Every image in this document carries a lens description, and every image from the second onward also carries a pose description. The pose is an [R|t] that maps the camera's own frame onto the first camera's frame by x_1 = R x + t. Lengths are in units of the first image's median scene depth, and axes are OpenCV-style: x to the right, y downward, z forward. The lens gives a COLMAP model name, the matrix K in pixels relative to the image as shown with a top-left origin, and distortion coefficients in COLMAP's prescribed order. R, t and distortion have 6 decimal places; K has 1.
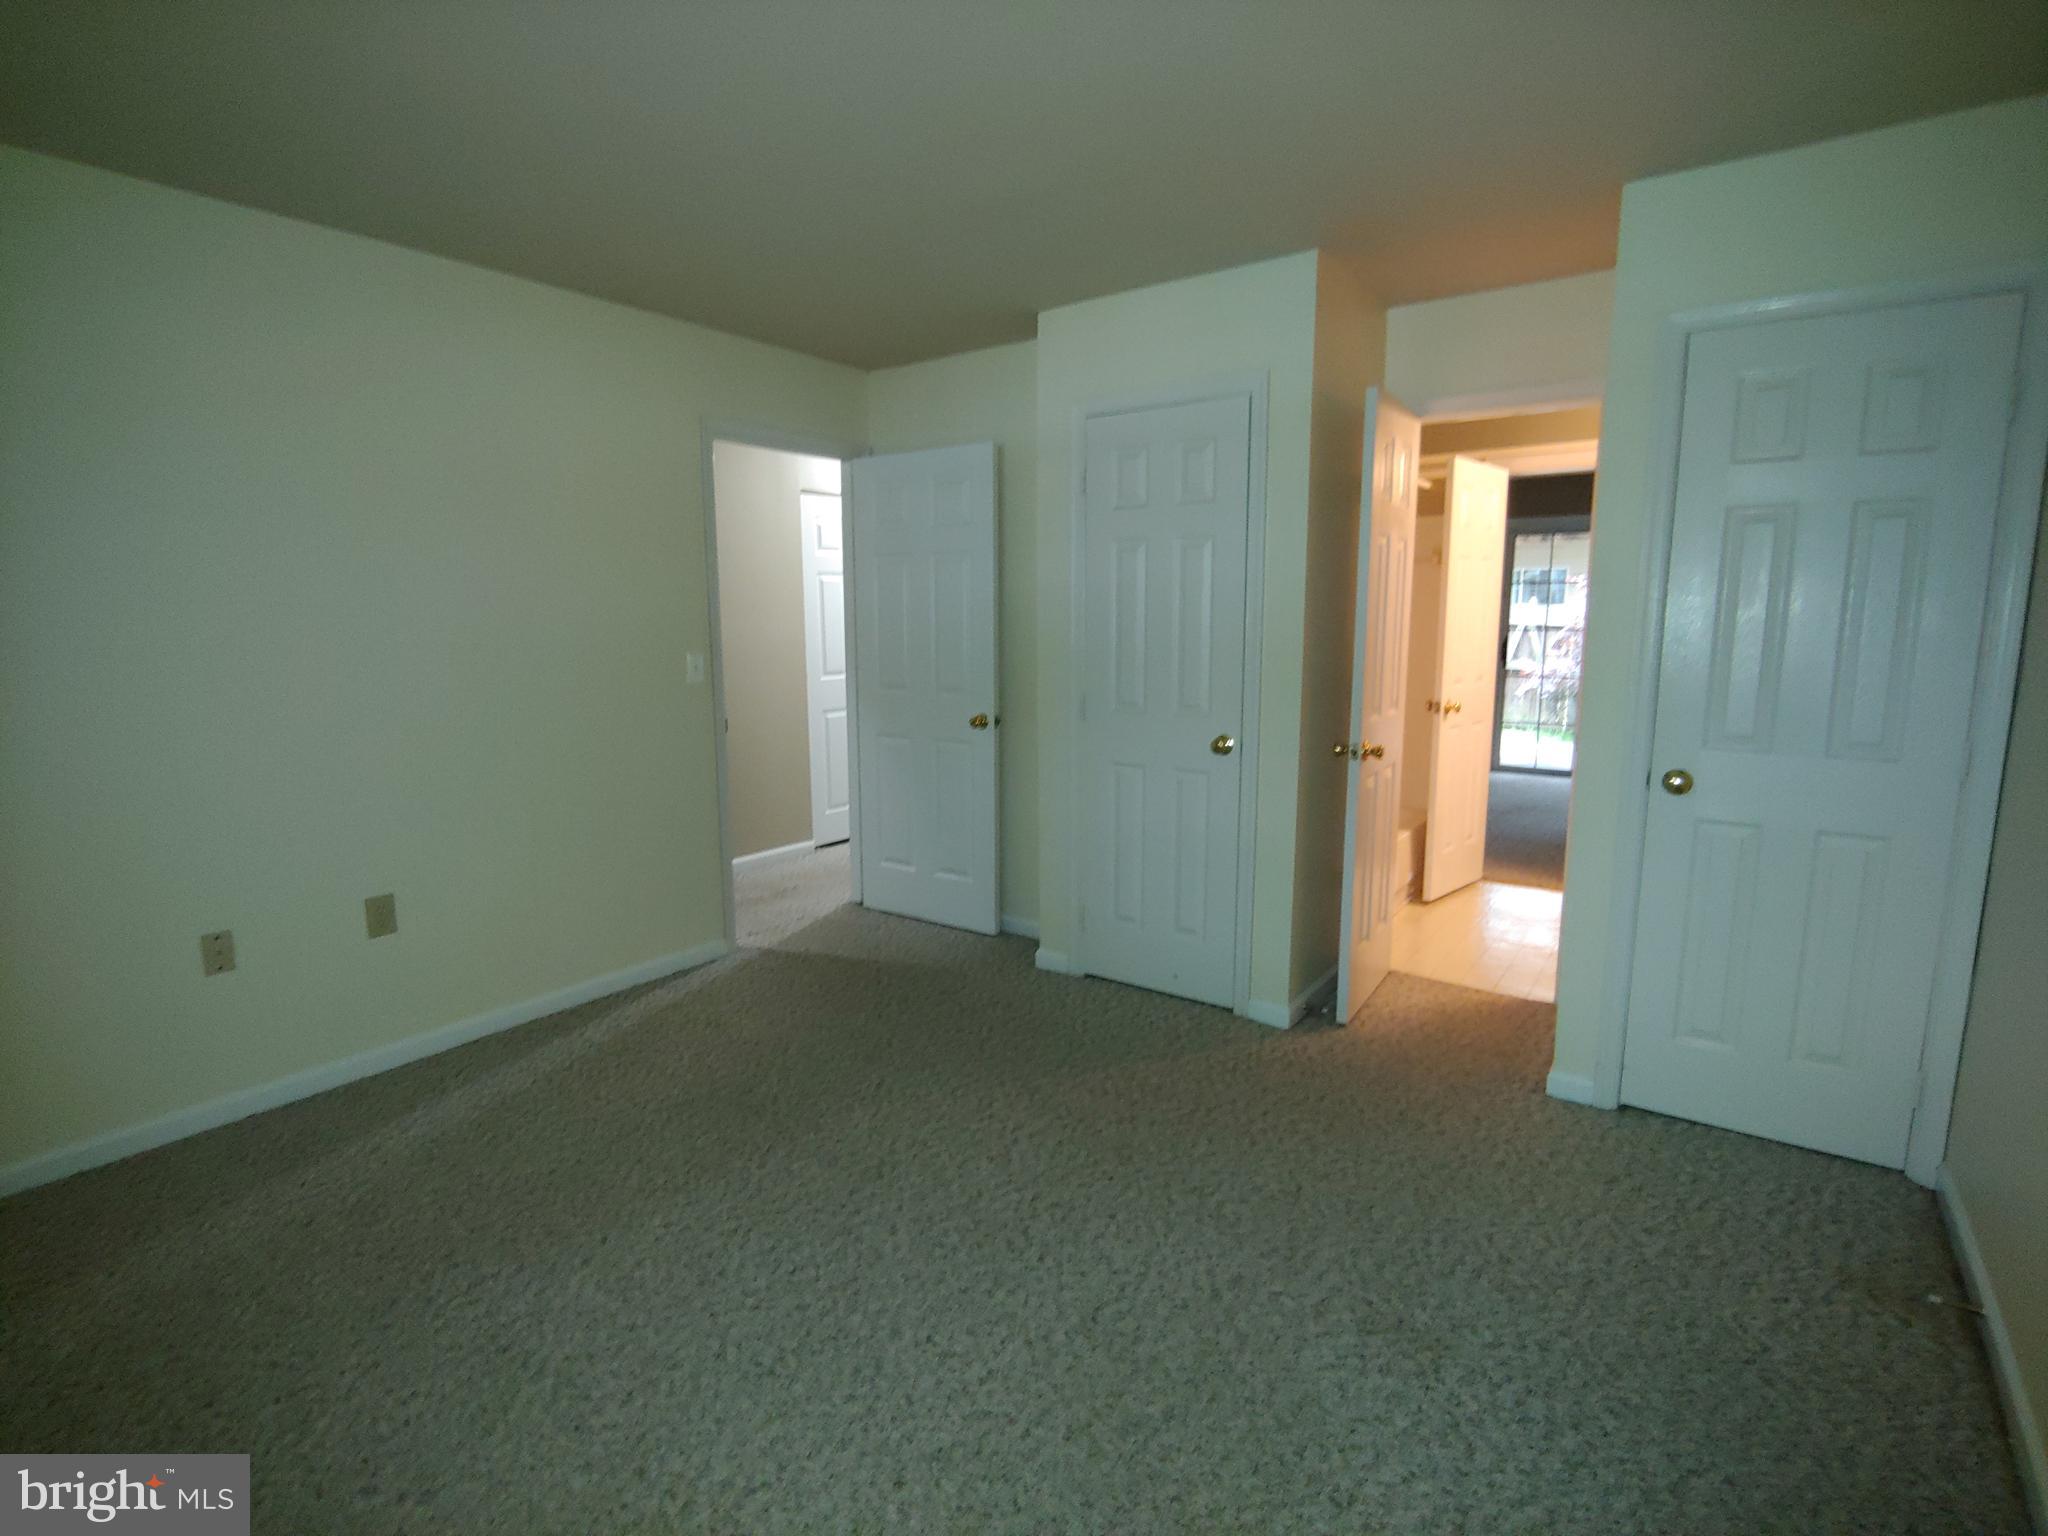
lens RADIAL K [[997.9, 0, 1024.2], [0, 997.9, 767.4], [0, 0, 1]] dist [-0.006069, -0.000623]
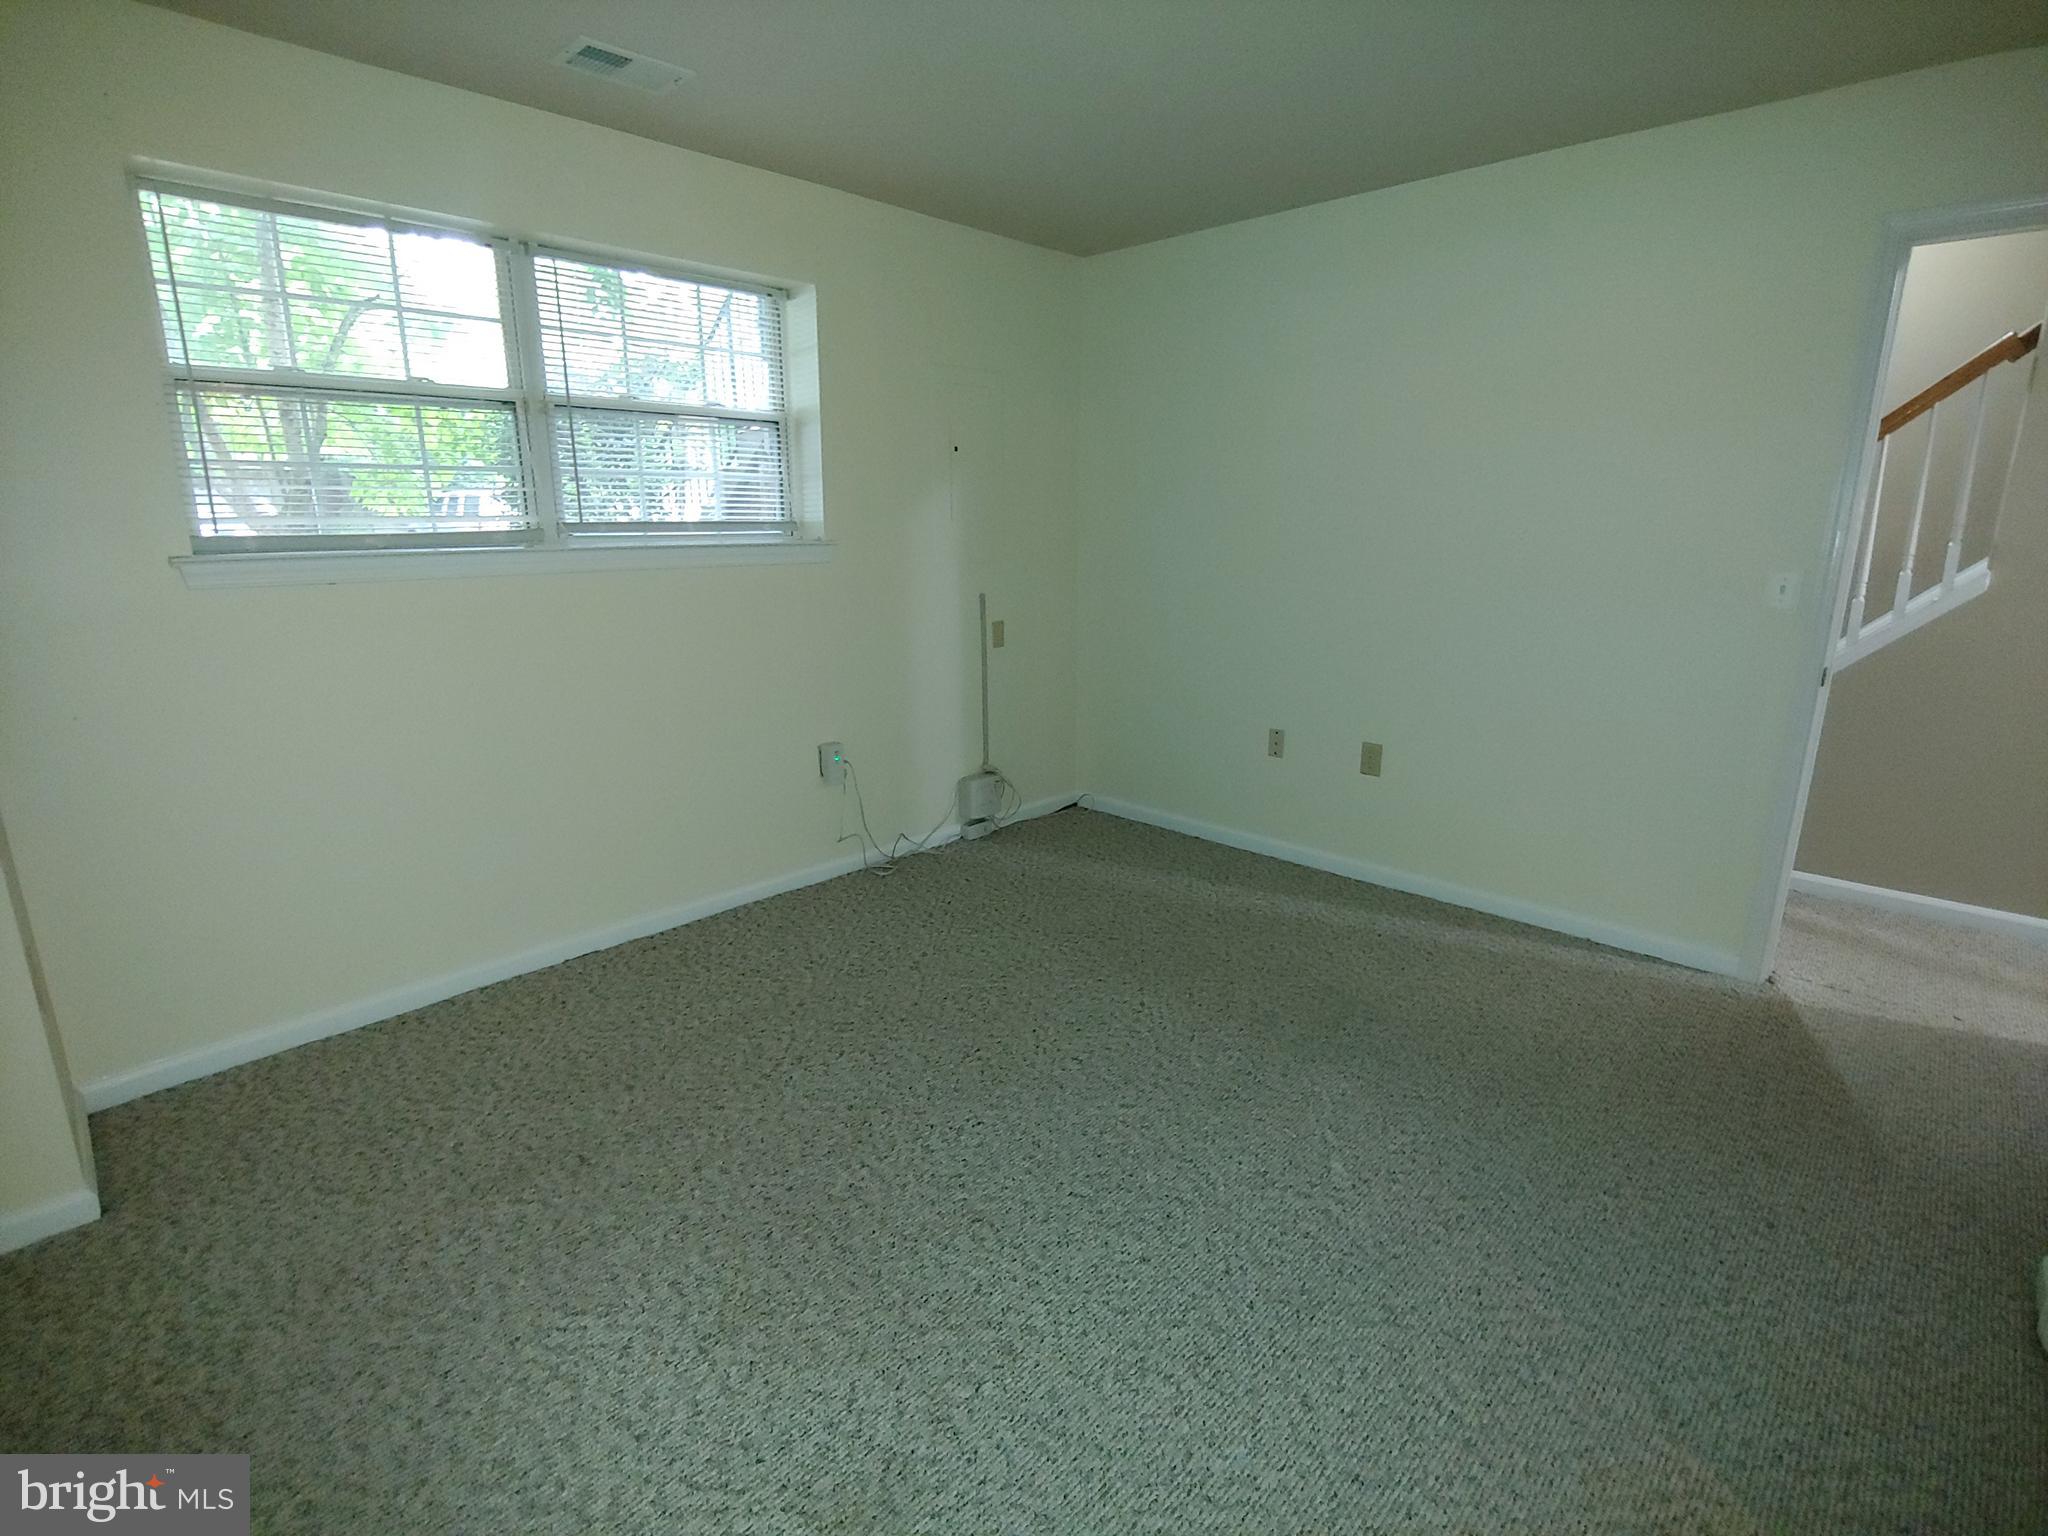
lens RADIAL K [[997.9, 0, 1024.6], [0, 997.9, 762.9], [0, 0, 1]] dist [-0.006069, -0.000623]
pose [[-0.155861, 0.237421, -0.958821, 0.893607], [-0.146735, 0.954349, 0.260166, -0.156337], [0.976819, 0.181243, -0.113908, 1.040195]]
